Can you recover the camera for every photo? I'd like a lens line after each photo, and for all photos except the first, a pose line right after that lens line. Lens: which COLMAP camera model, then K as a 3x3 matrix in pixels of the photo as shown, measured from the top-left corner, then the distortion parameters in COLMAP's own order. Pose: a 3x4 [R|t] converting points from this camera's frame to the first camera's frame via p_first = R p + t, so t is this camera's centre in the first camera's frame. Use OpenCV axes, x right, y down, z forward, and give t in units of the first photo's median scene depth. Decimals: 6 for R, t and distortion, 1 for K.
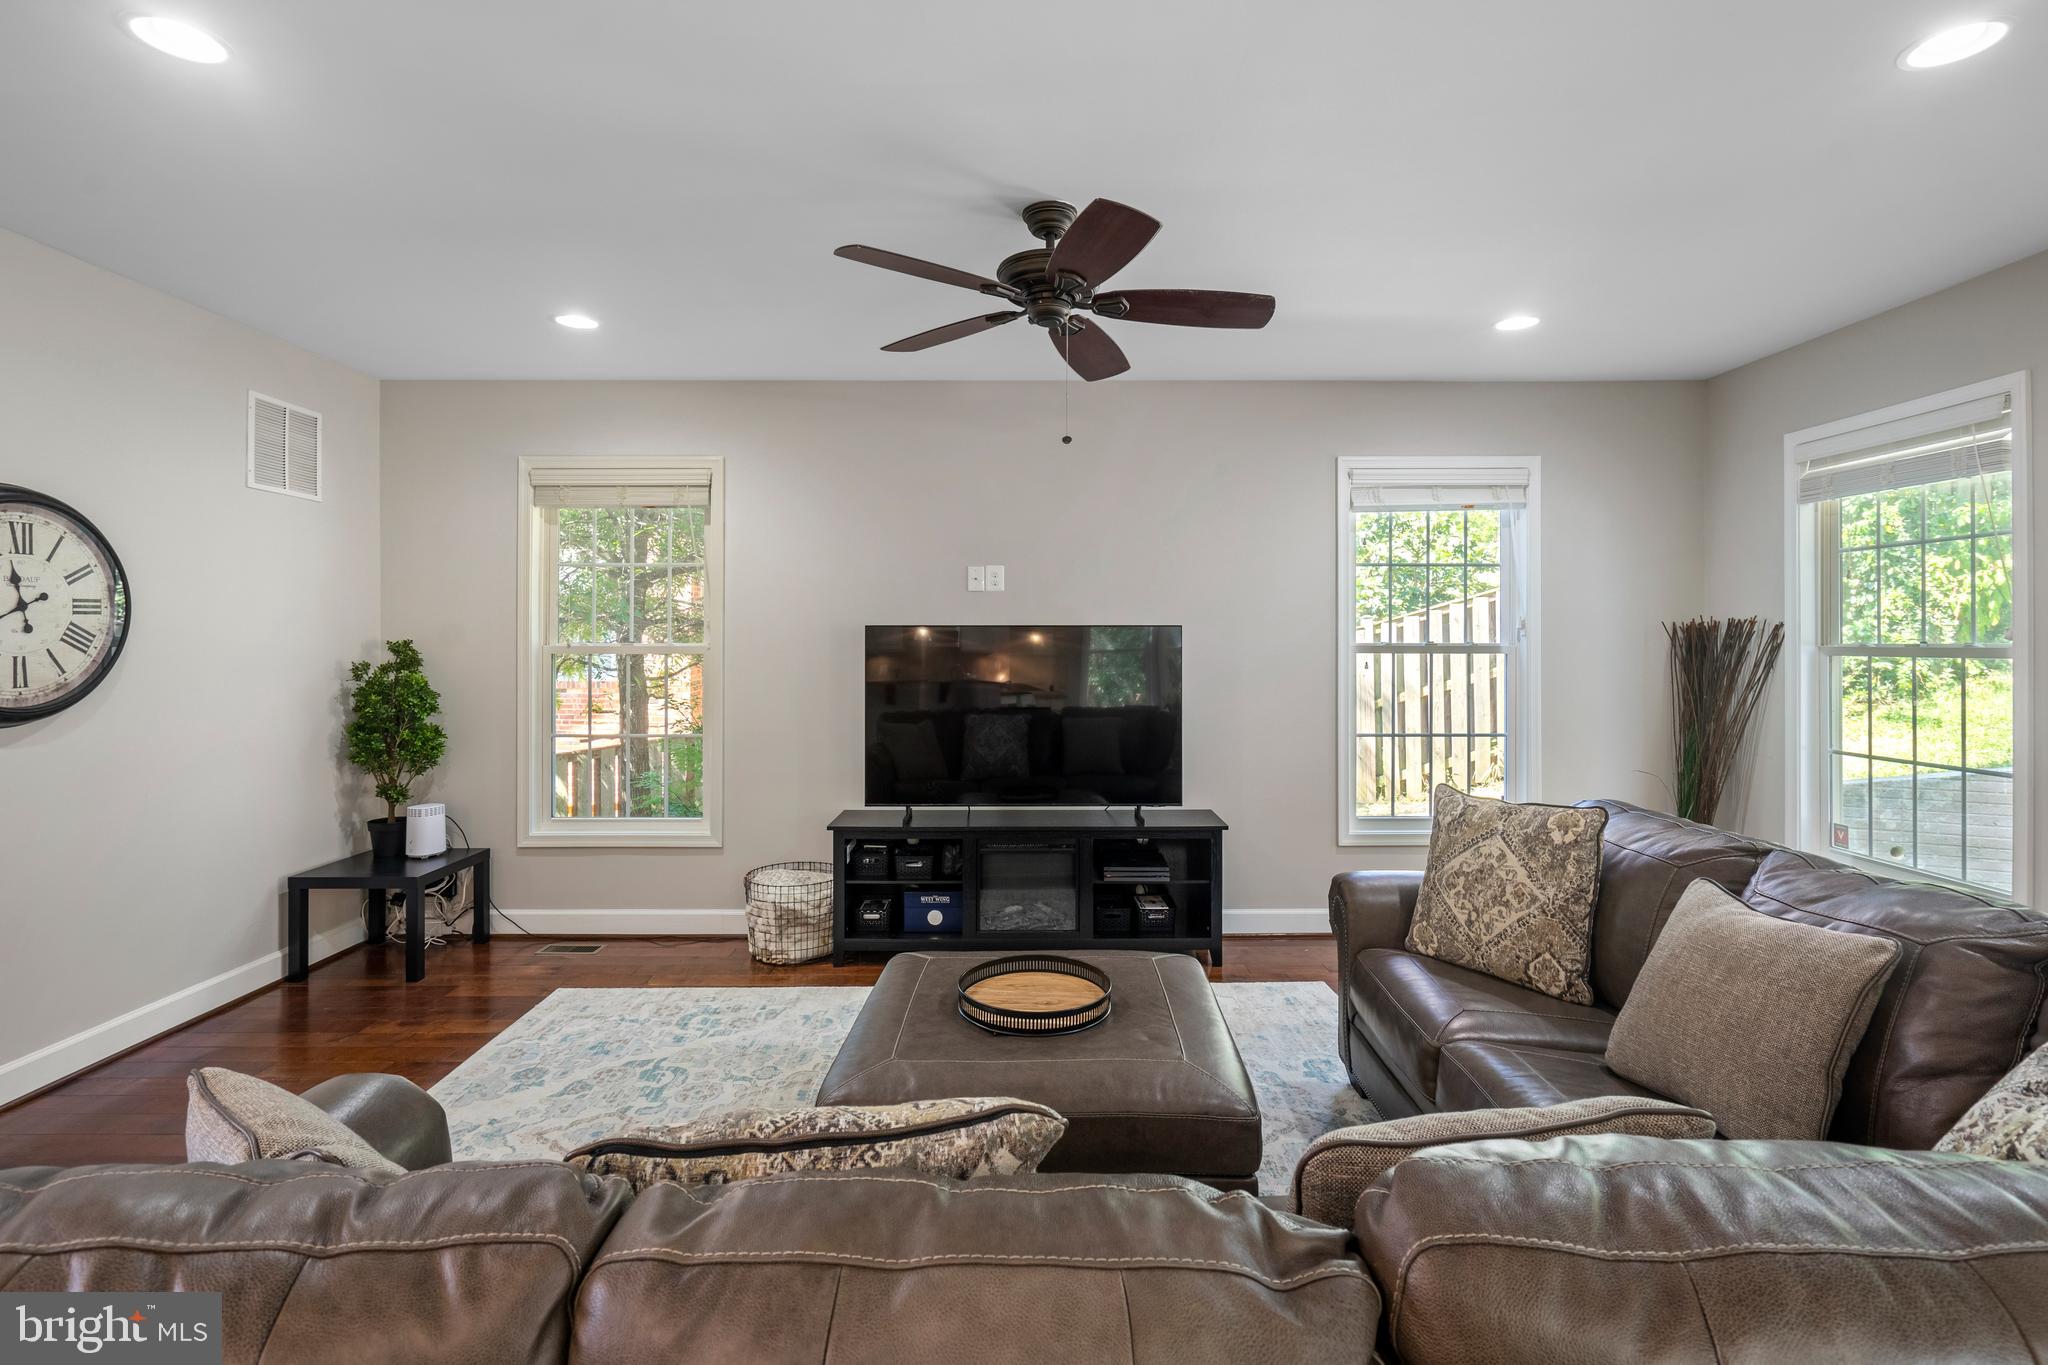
lens RADIAL K [[925.6, 0, 1024.5], [0, 925.6, 636.6], [0, 0, 1]] dist [-0.001613, -0.000109]
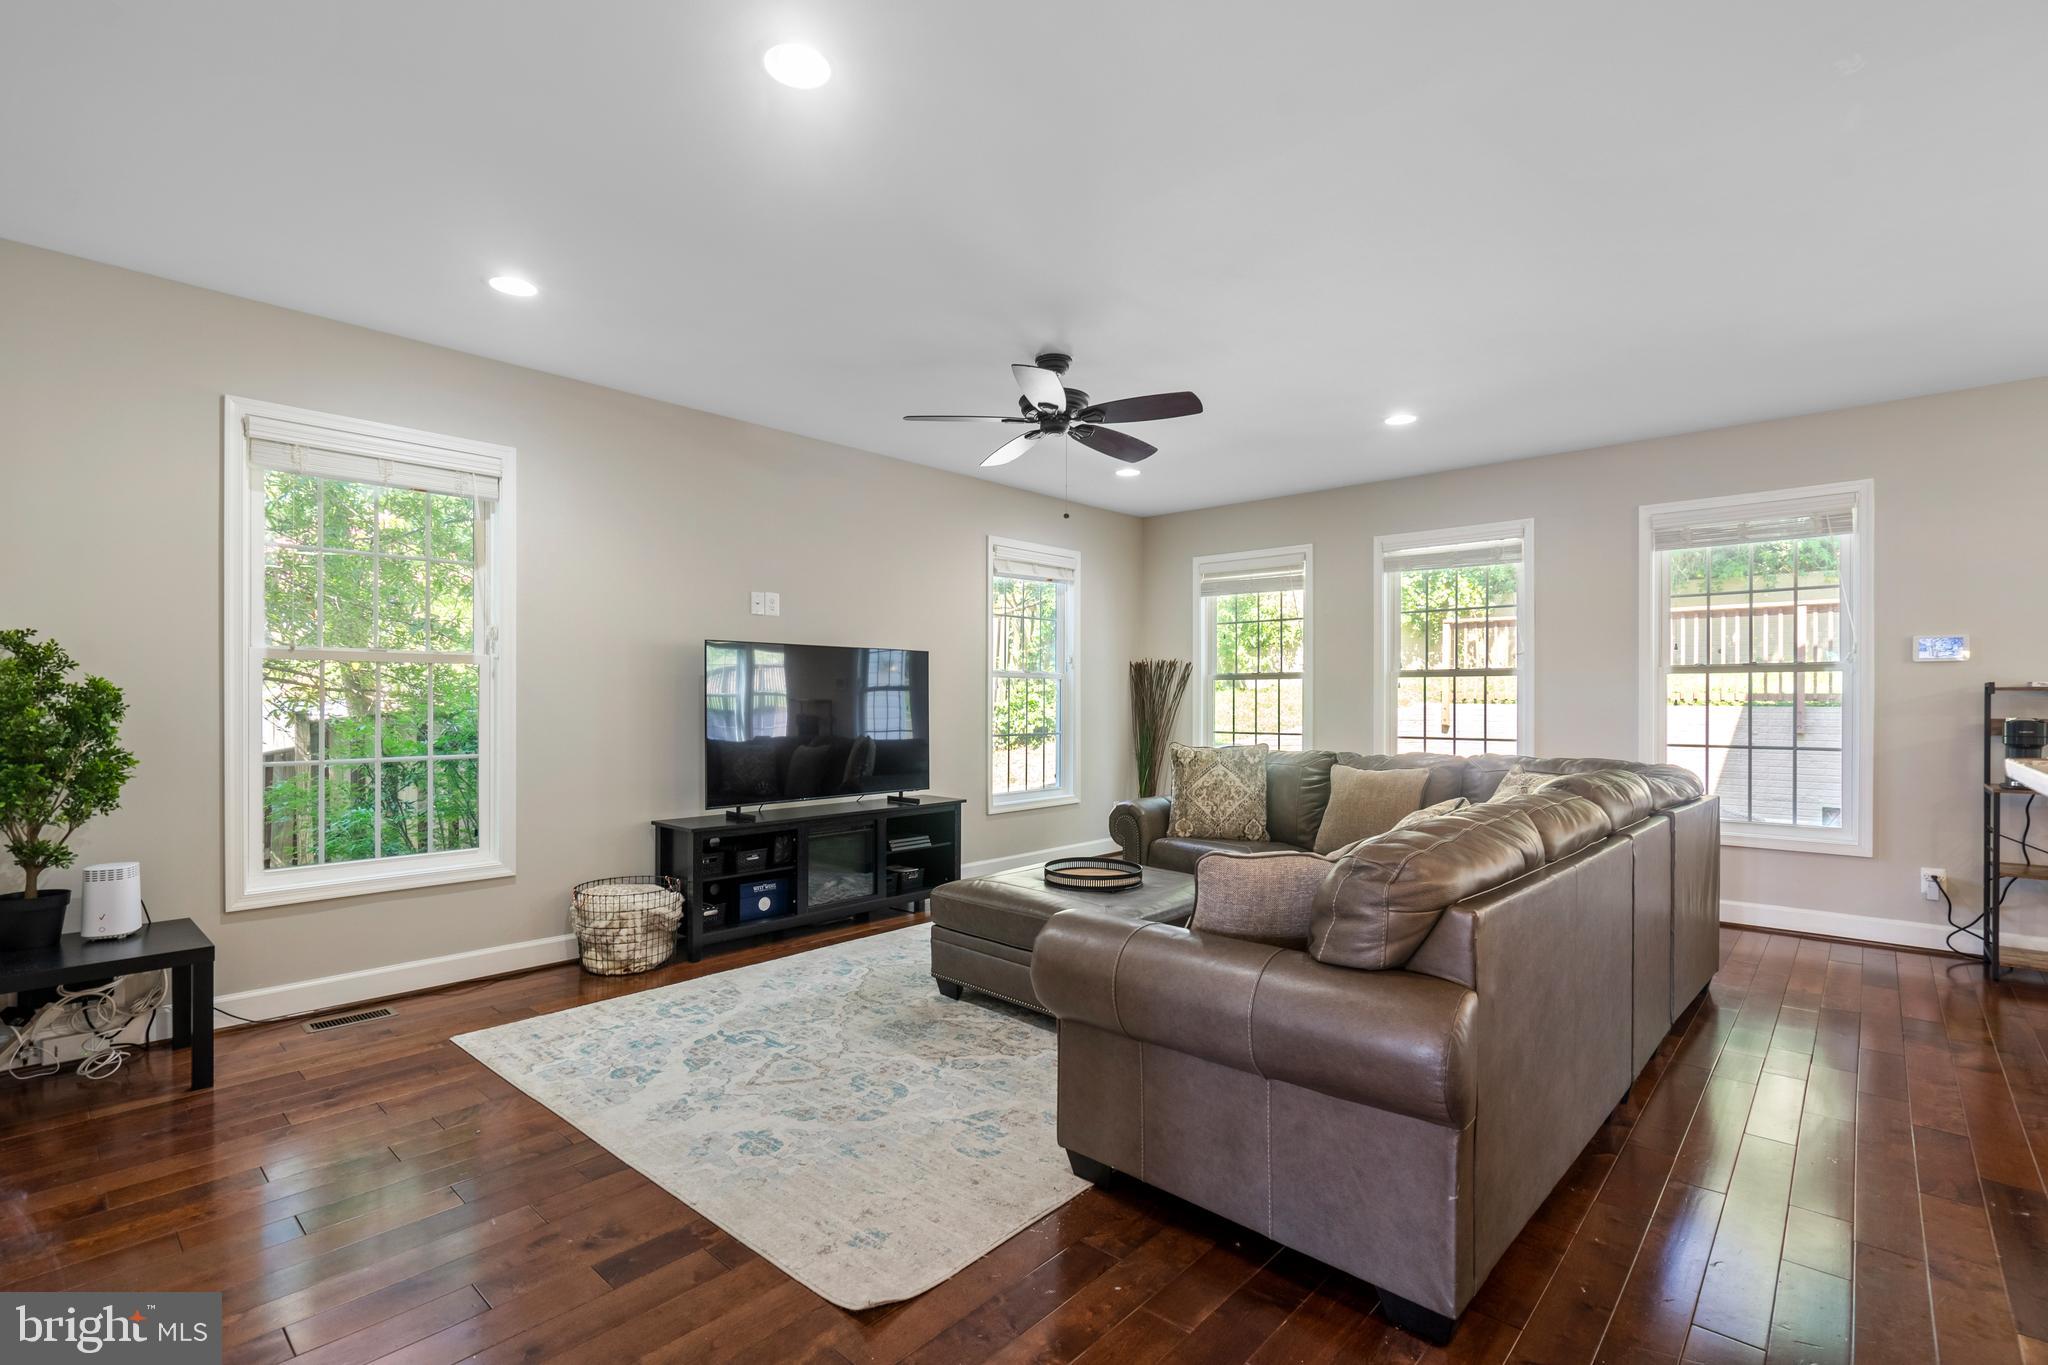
lens RADIAL K [[909.6, 0, 1025.0], [0, 909.6, 696.9], [0, 0, 1]] dist [-0.000116, 0.000173]
pose [[0.688794, 0.000915, 0.724957, -0.684278], [-0.006890, 0.999962, 0.005284, 0.045836], [-0.724925, -0.008635, 0.688774, 0.017023]]
